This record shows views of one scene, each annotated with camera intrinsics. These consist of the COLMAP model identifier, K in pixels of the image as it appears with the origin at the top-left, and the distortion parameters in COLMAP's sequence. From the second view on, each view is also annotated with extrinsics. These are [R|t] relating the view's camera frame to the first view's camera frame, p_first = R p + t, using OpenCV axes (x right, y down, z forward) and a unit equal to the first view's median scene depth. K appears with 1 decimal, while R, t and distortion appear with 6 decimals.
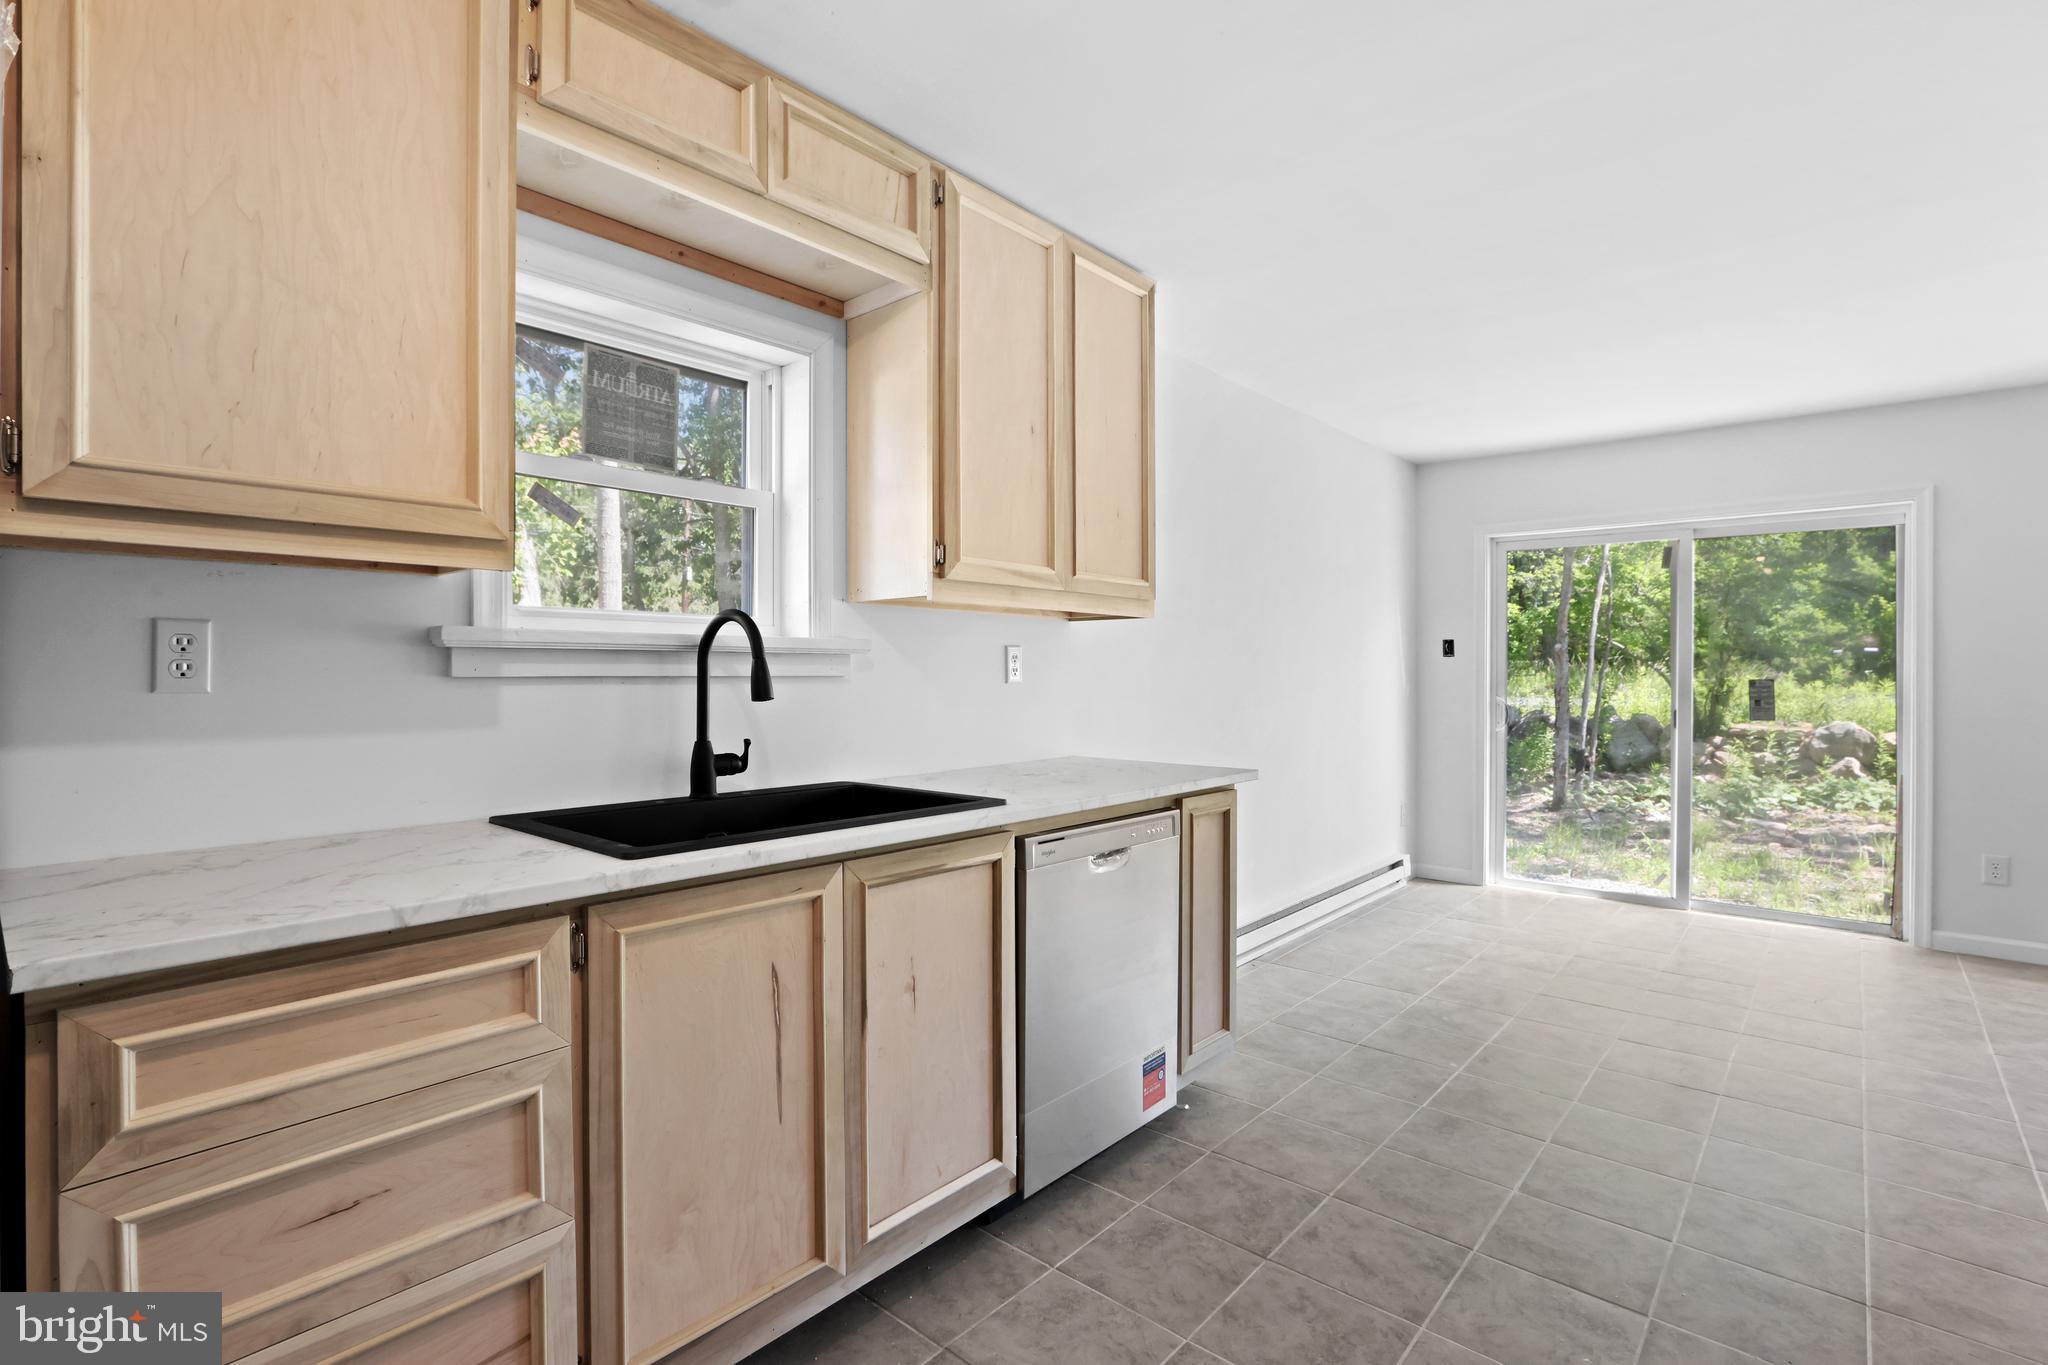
lens RADIAL K [[952.6, 0, 1008.9], [0, 952.6, 674.4], [0, 0, 1]] dist [-0.014303, 0.000641]
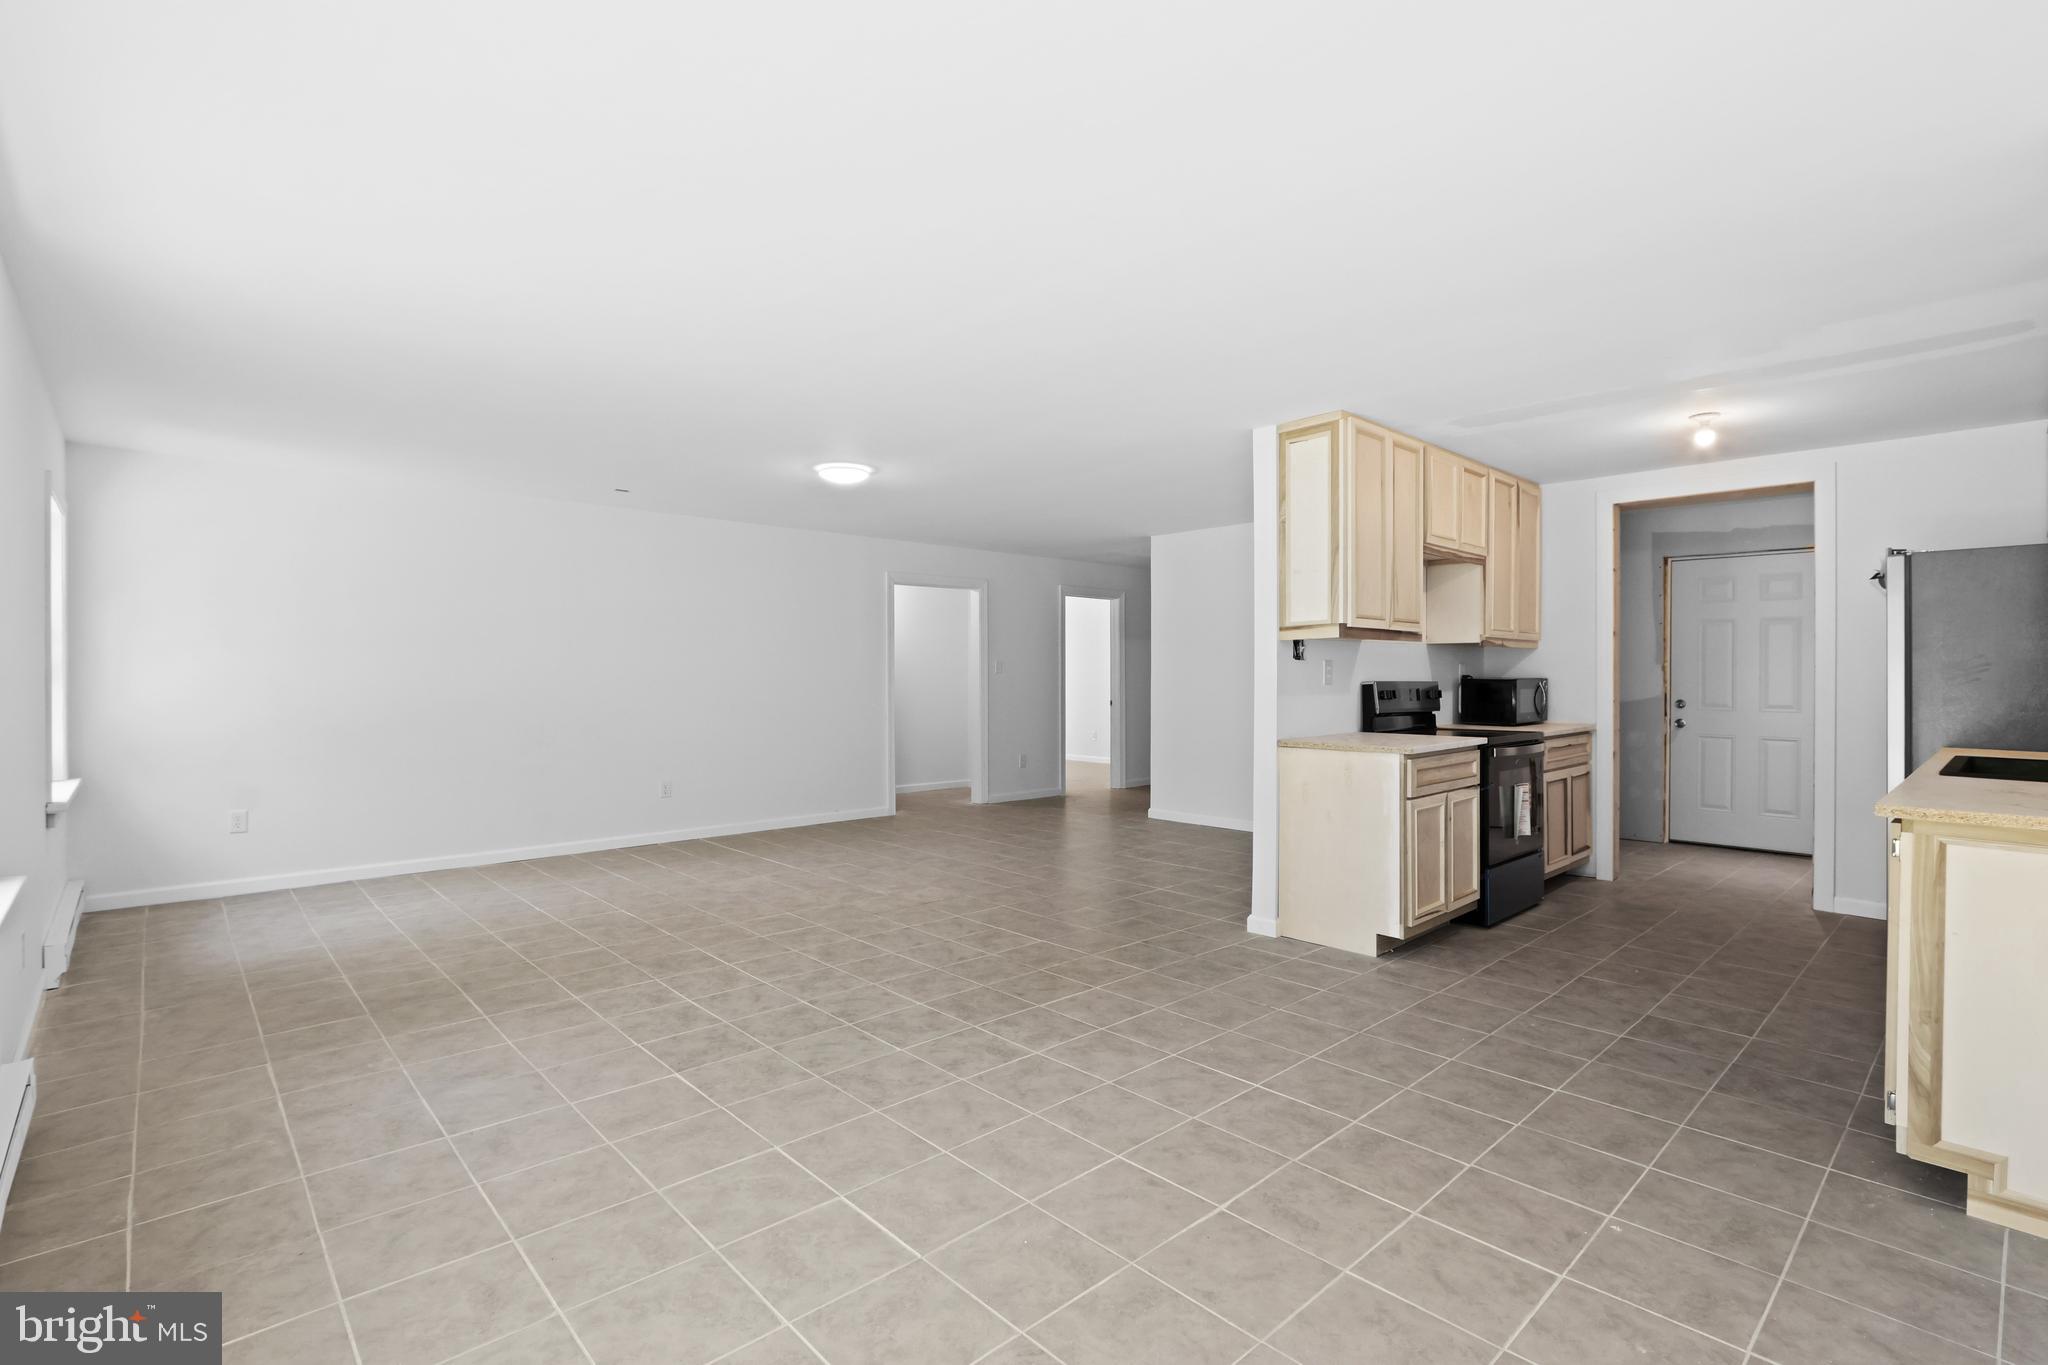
lens RADIAL K [[959.9, 0, 1024.0], [0, 959.9, 682.5], [0, 0, 1]] dist [-0.014578, 0.000717]
pose [[-0.995942, -0.005240, 0.089846, 1.187453], [-0.004136, 0.999914, 0.012468, -0.013506], [-0.089904, 0.012046, -0.995878, 2.437651]]
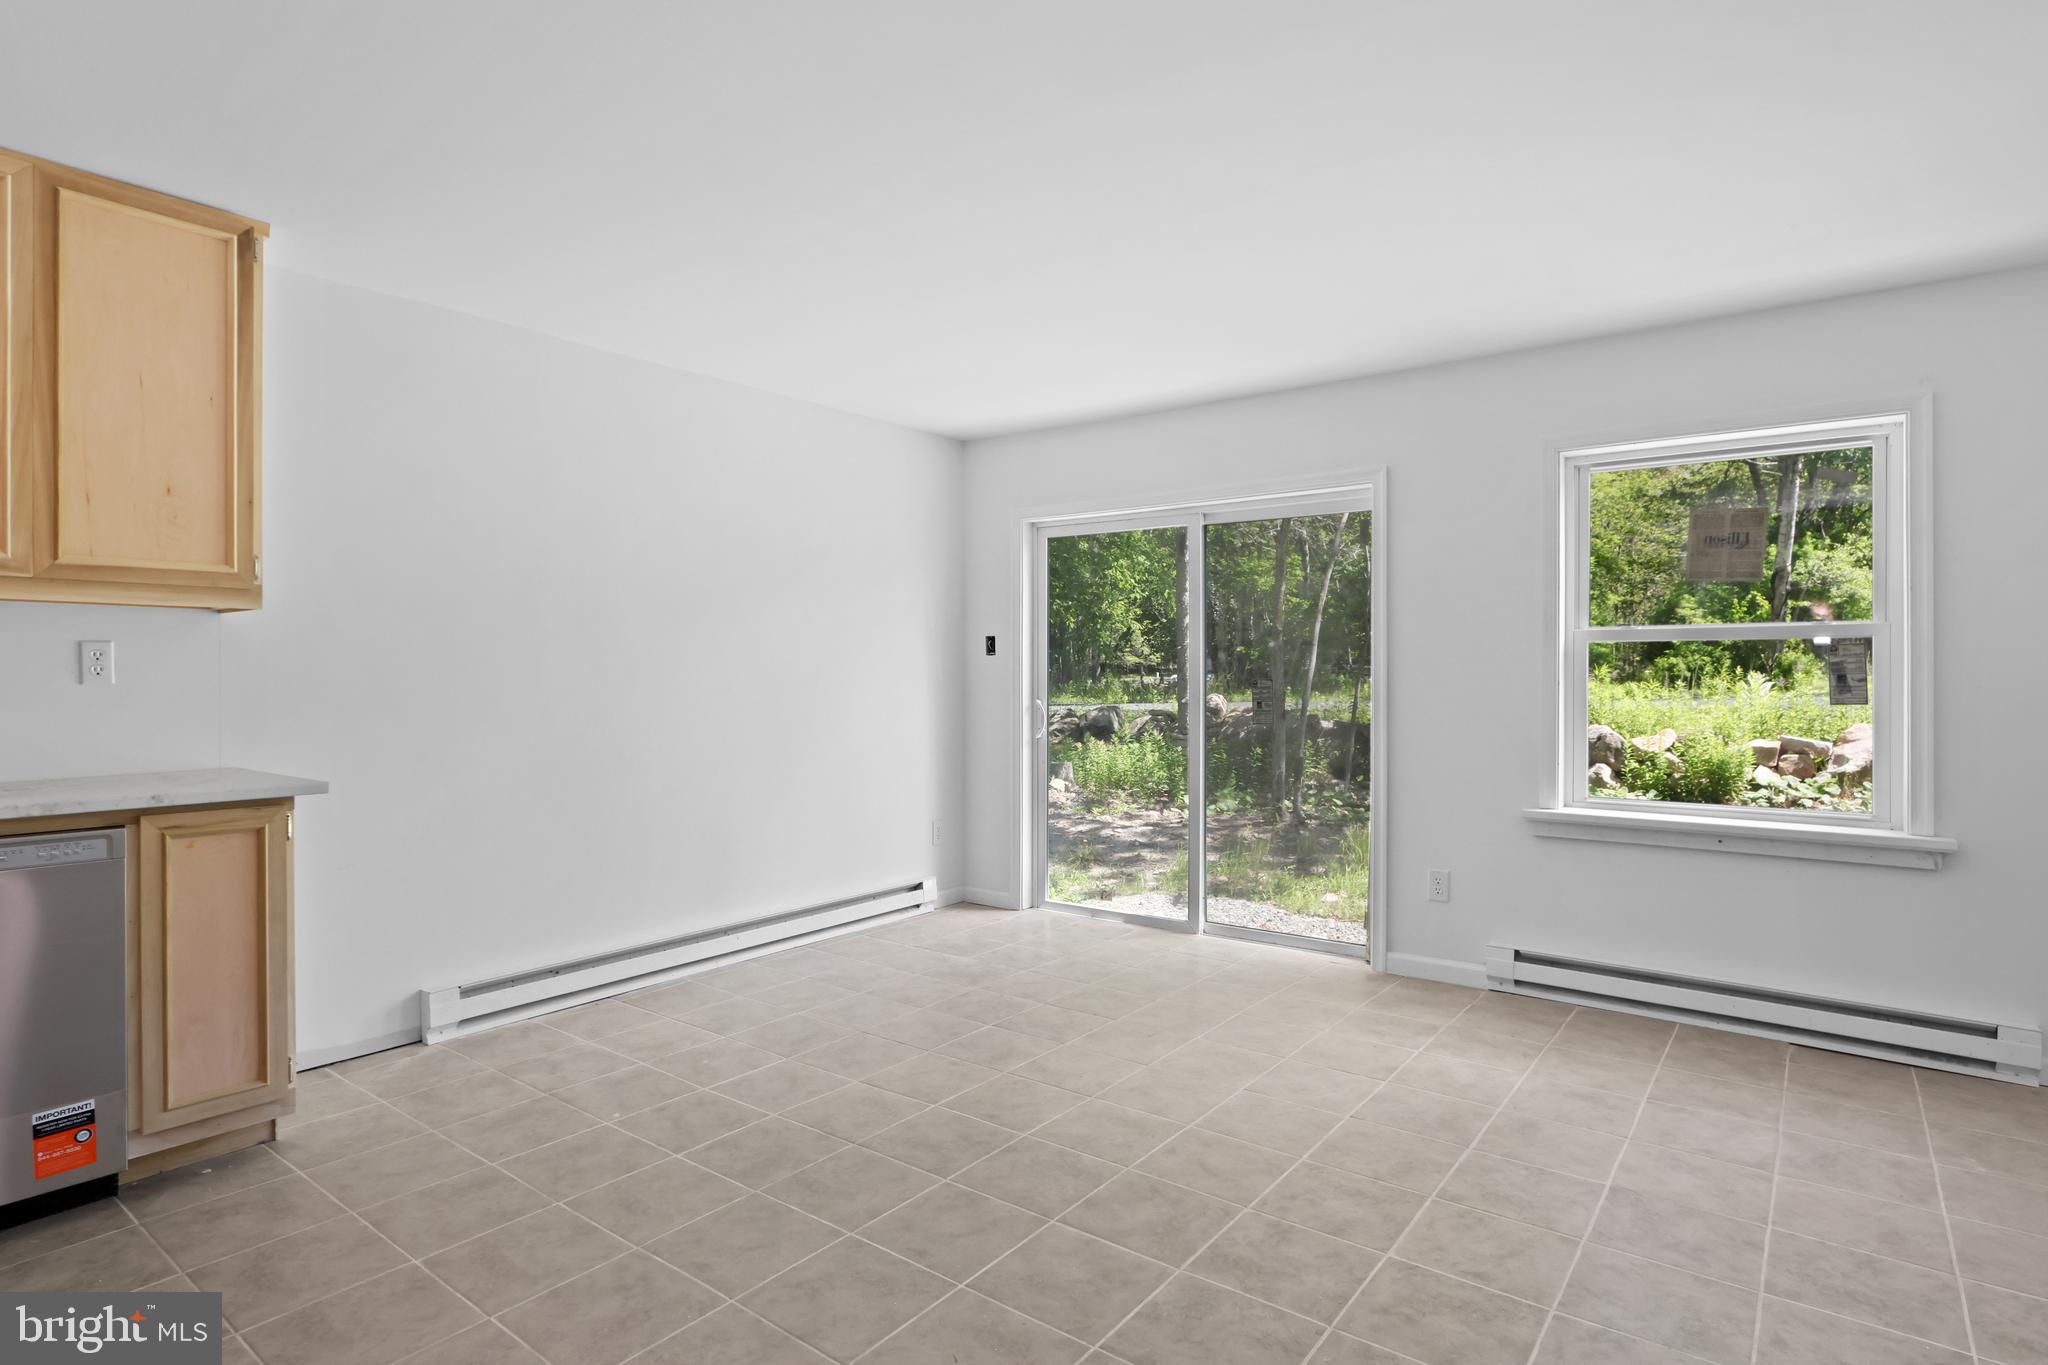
lens RADIAL K [[1063.8, 0, 1008.0], [0, 1063.8, 677.8], [0, 0, 1]] dist [-0.027035, 0.010098]
pose [[0.997564, -0.002281, 0.069726, 1.064198], [0.002270, 0.999997, 0.000243, 0.006628], [-0.069726, -0.000084, 0.997566, -0.011176]]
